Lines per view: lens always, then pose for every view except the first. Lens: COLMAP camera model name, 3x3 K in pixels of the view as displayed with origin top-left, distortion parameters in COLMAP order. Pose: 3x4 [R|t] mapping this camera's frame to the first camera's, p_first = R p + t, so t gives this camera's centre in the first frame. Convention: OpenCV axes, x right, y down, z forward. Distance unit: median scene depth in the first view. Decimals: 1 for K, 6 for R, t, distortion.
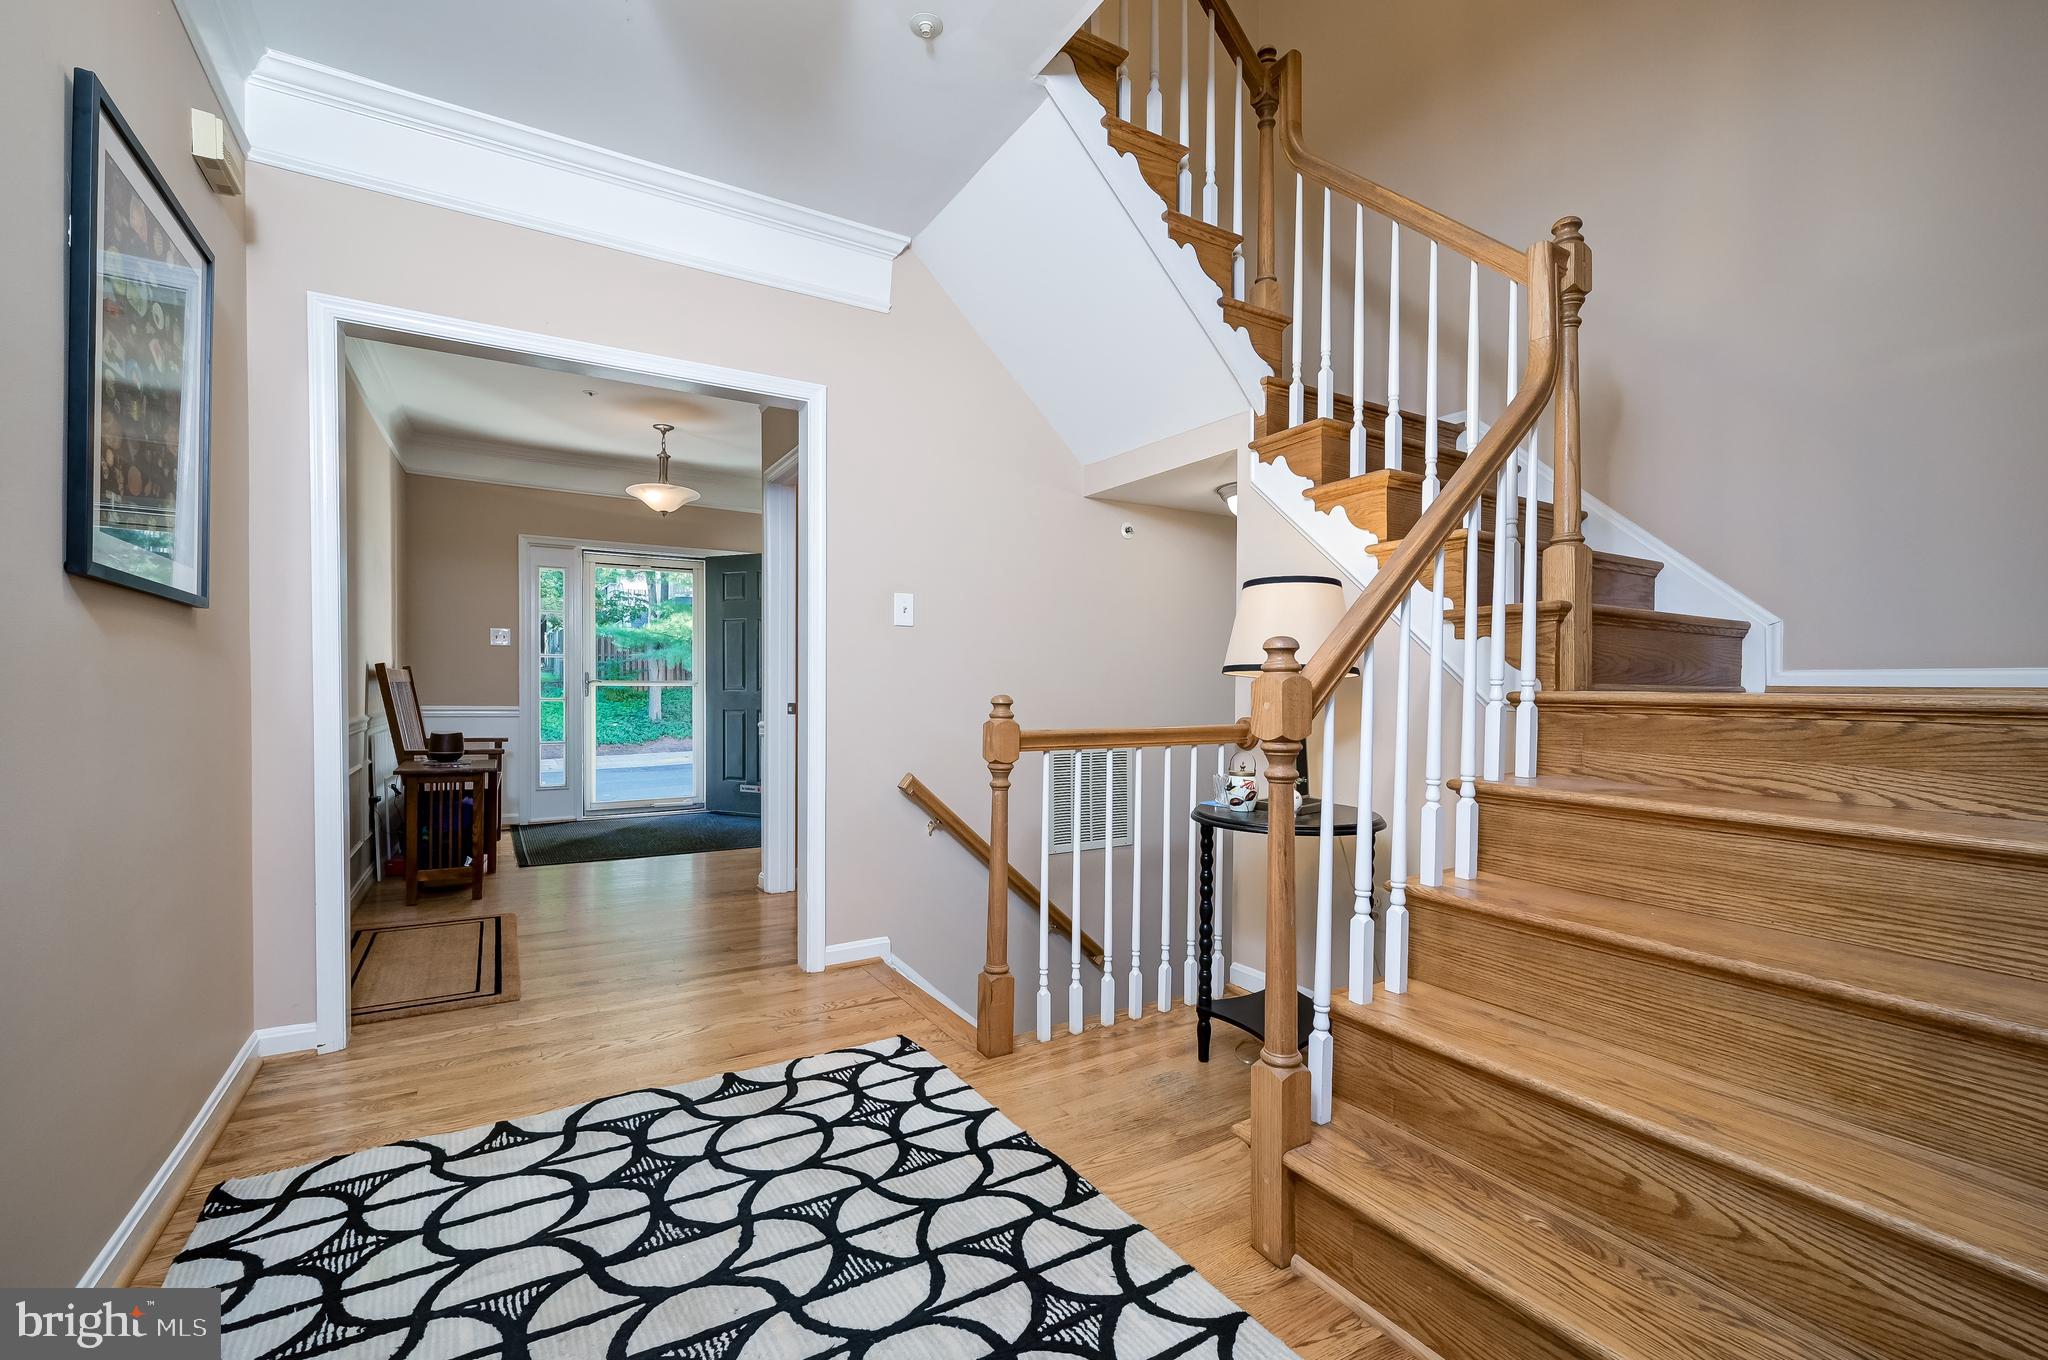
lens RADIAL K [[870.5, 0, 1032.7], [0, 870.5, 685.5], [0, 0, 1]] dist [-0.000845, -0.000068]
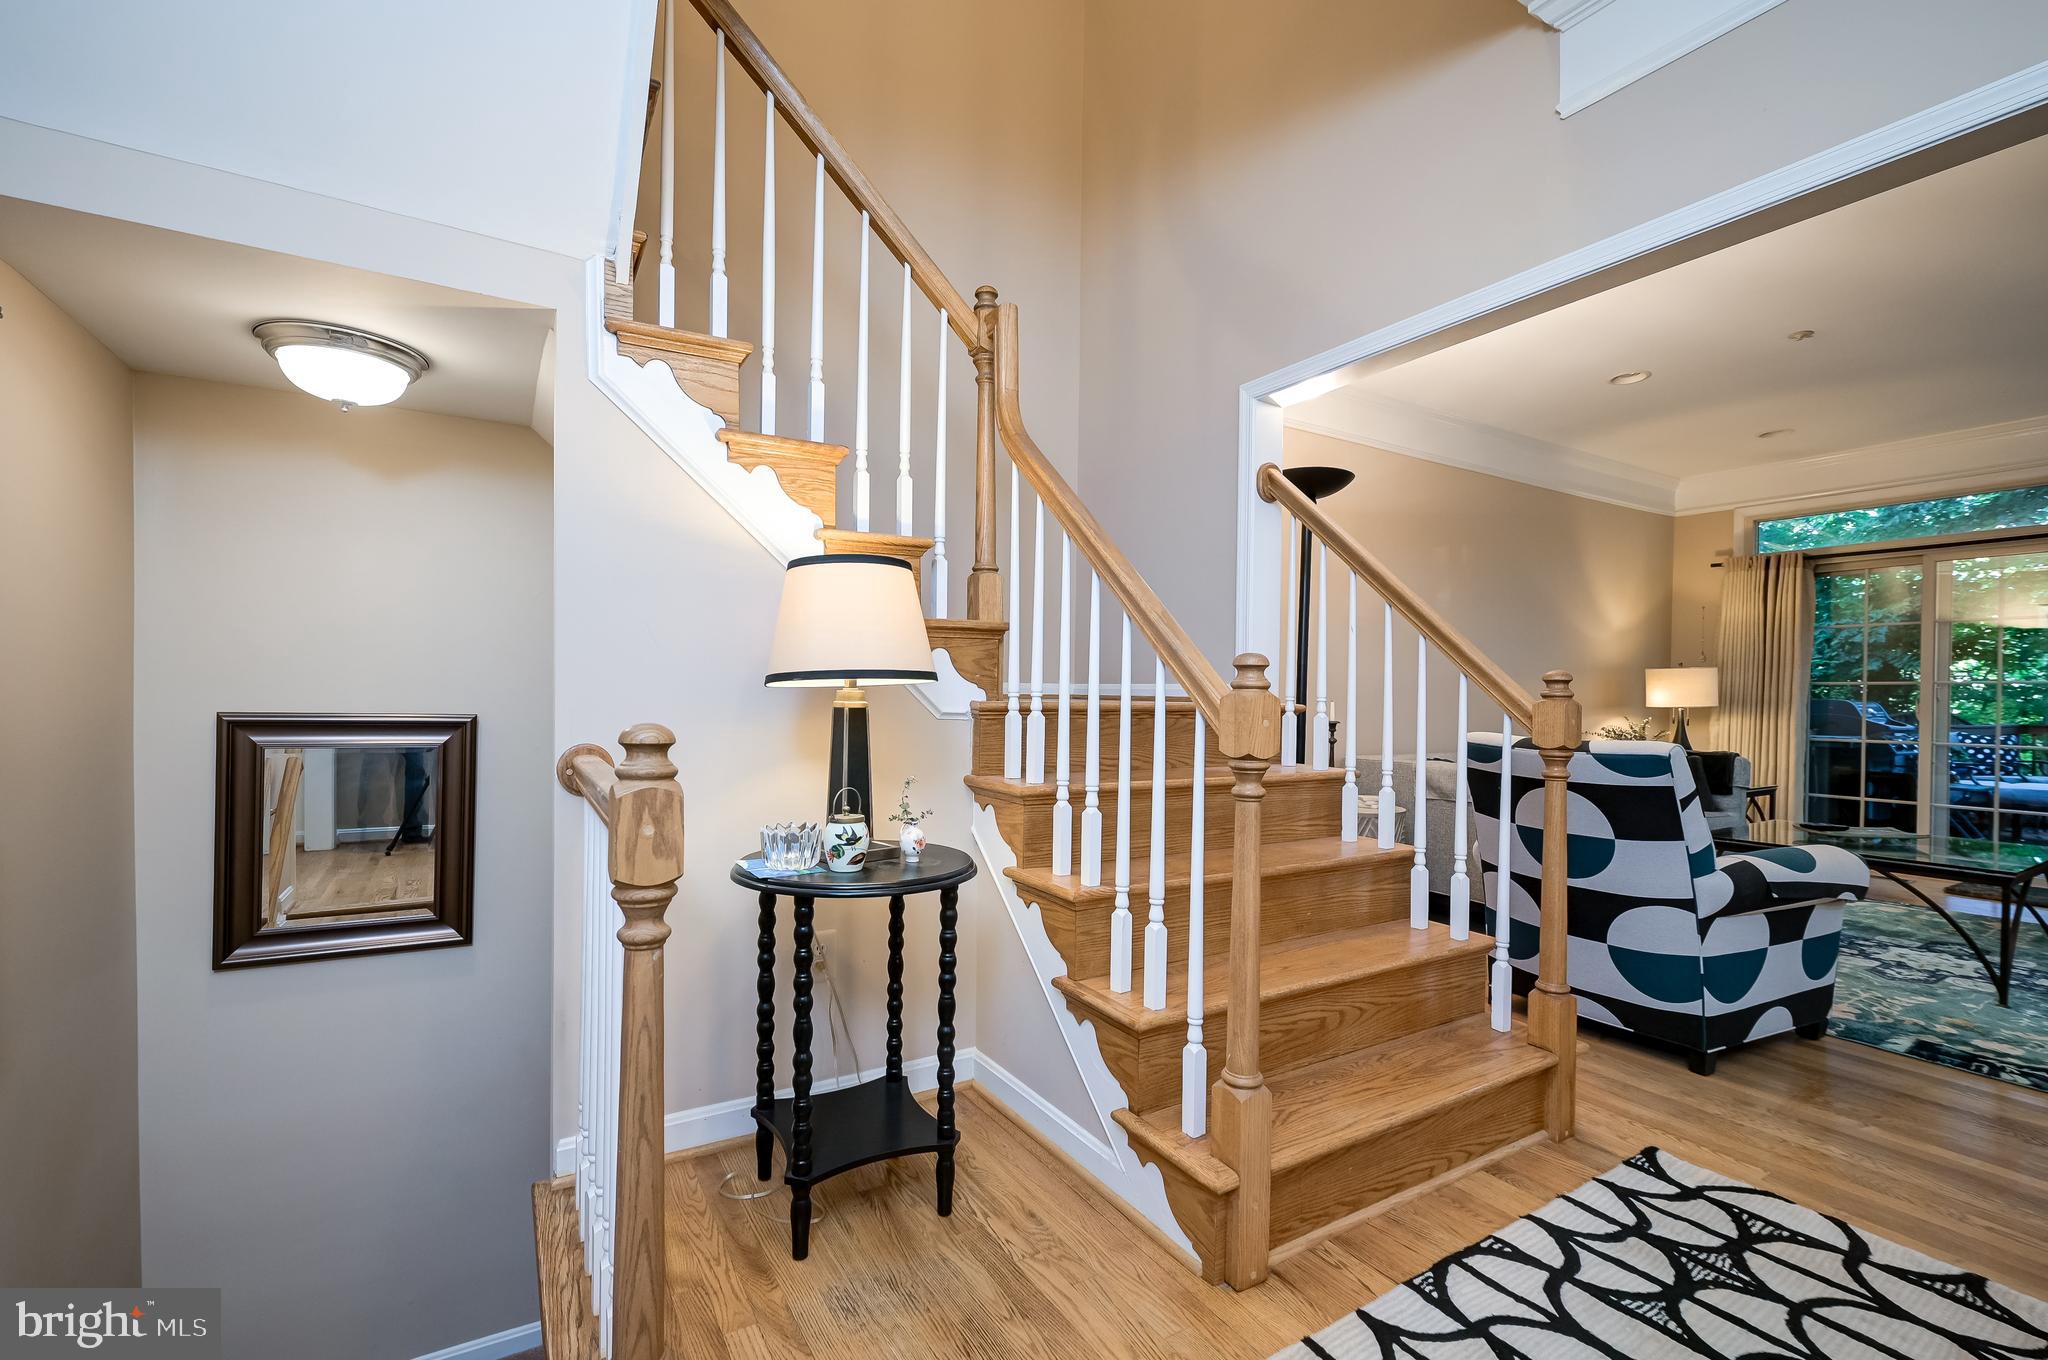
lens RADIAL K [[914.0, 0, 1068.8], [0, 914.0, 698.3], [0, 0, 1]] dist [0.022493, 0.000377]
pose [[-0.009313, -0.003364, 0.999951, -0.750551], [0.011246, 0.999931, 0.003469, -0.003153], [-0.999893, 0.011278, -0.009275, 1.199315]]
